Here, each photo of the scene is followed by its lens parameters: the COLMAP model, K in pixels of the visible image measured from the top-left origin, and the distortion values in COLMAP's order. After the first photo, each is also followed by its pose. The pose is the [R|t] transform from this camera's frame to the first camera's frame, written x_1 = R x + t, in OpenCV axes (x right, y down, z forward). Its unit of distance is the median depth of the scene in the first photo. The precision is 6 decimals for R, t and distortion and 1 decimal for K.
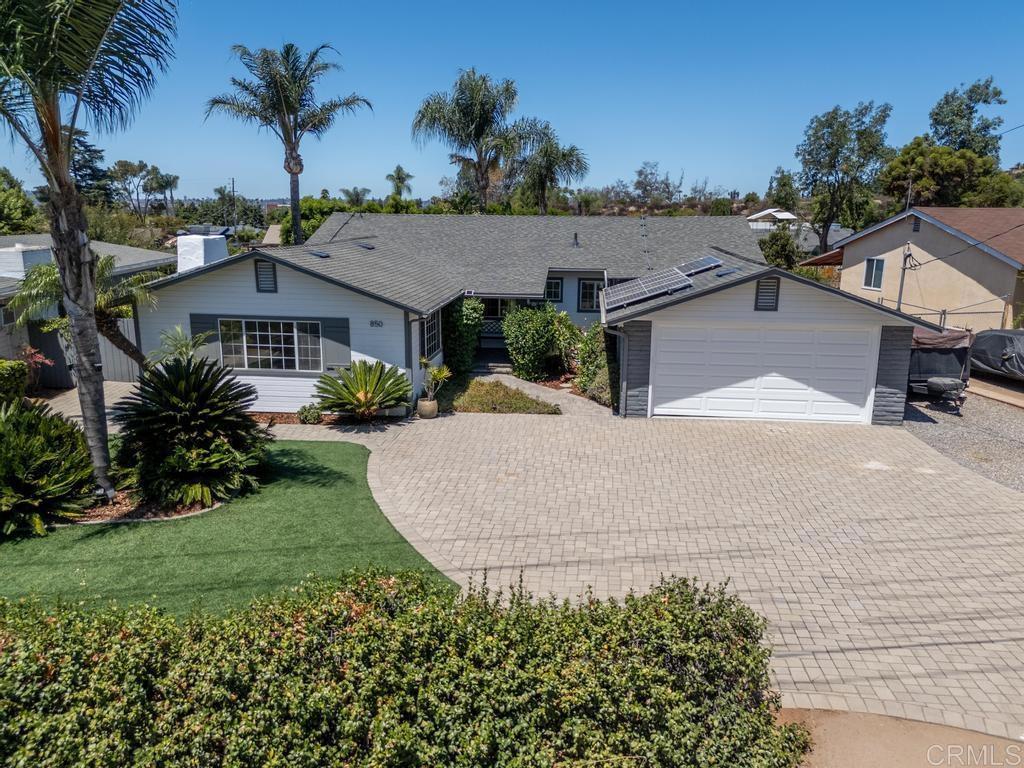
lens RADIAL K [[776.6, 0, 515.5], [0, 776.6, 383.3], [0, 0, 1]] dist [0.056883, -0.037844]
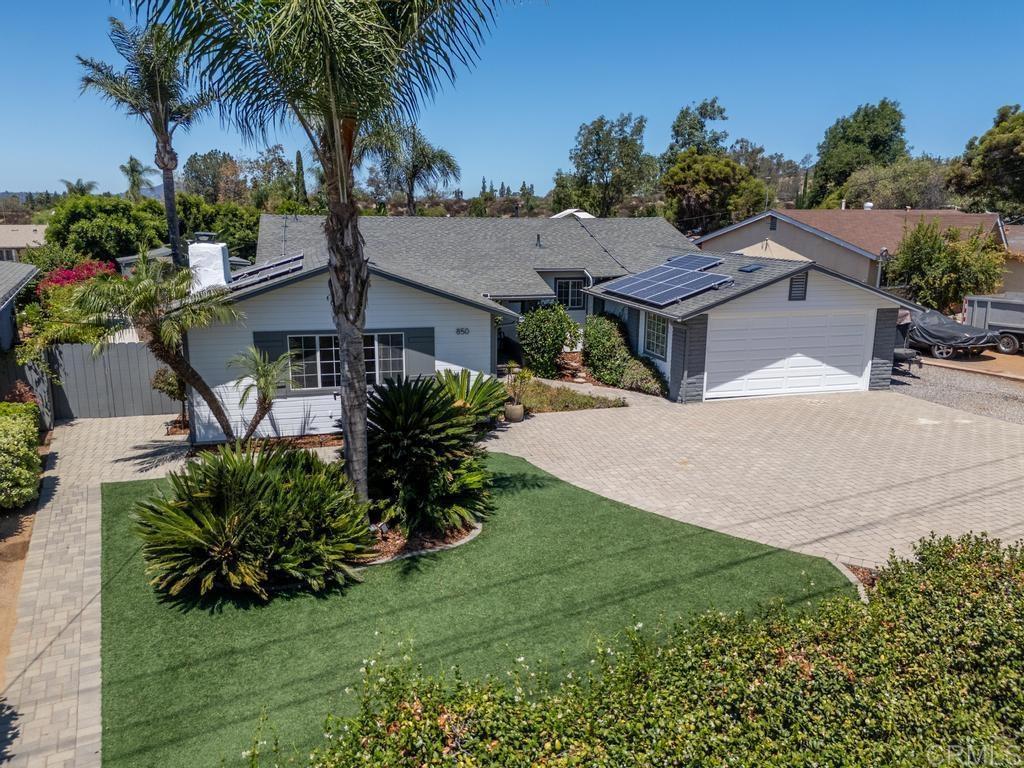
lens RADIAL K [[776.6, 0, 515.5], [0, 776.6, 383.3], [0, 0, 1]] dist [0.056883, -0.037844]
pose [[0.931169, -0.080872, 0.355505, -0.464958], [0.079379, 0.996667, 0.018810, -0.023761], [-0.355842, 0.010705, 0.934485, 0.060379]]
